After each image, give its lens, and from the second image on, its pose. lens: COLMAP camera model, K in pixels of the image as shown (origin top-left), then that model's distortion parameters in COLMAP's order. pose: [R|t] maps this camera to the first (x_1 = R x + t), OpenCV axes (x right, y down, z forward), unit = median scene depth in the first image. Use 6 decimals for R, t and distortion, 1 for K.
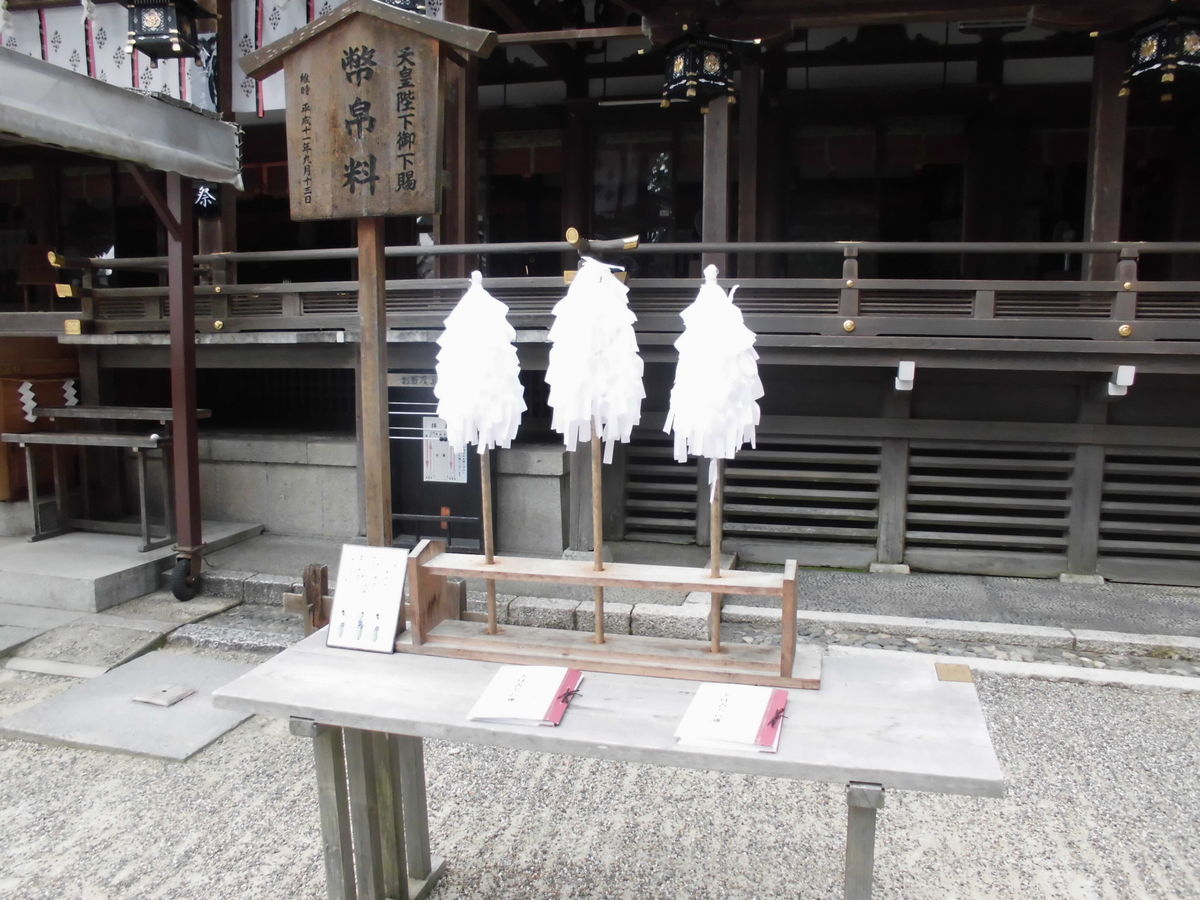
lens RADIAL K [[913.1, 0, 600.0], [0, 913.1, 450.0], [0, 0, 1]] dist [-0.141165, 0.110090]
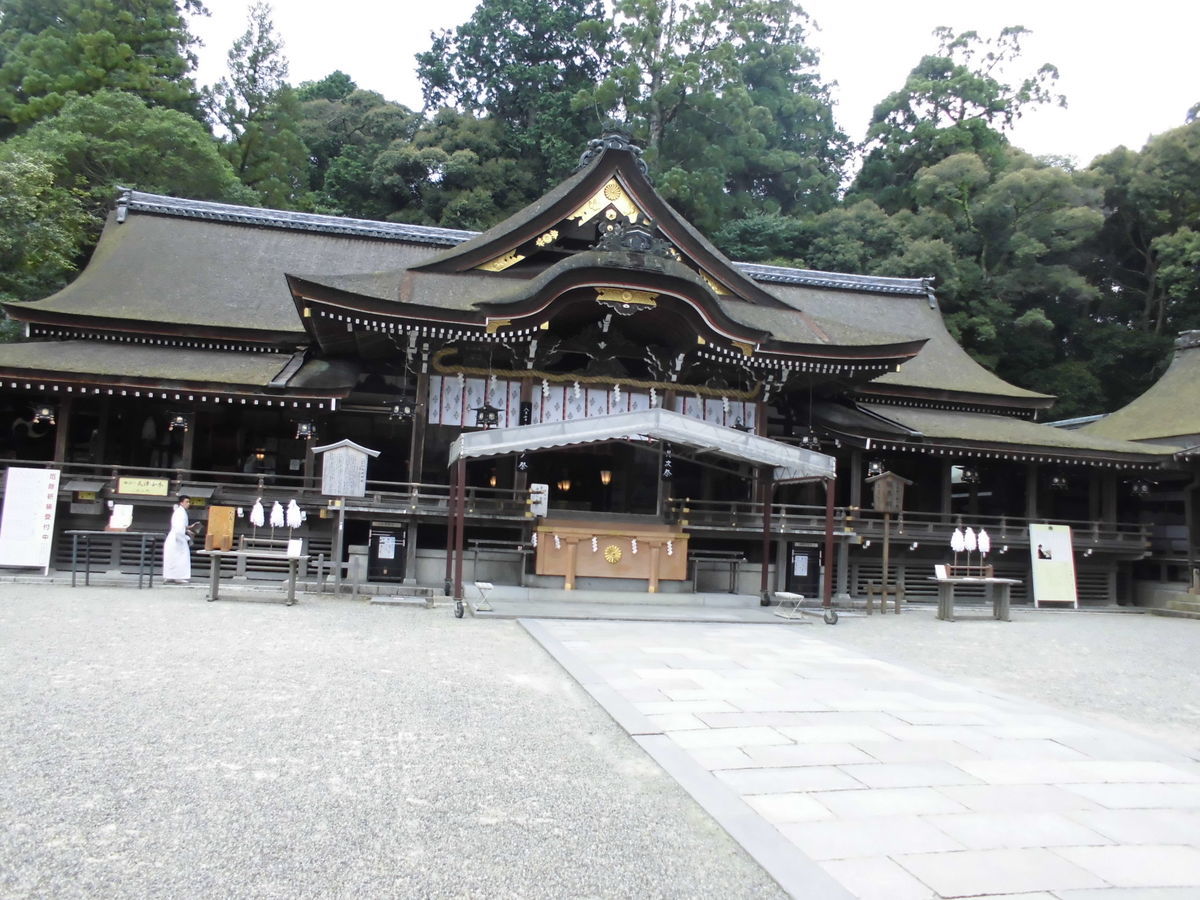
lens RADIAL K [[913.1, 0, 600.0], [0, 913.1, 450.0], [0, 0, 1]] dist [-0.141165, 0.110090]
pose [[0.883691, 0.076430, 0.461789, -2.401660], [0.011537, 0.982722, -0.184725, 0.186070], [-0.467929, 0.168568, 0.867541, -1.596934]]
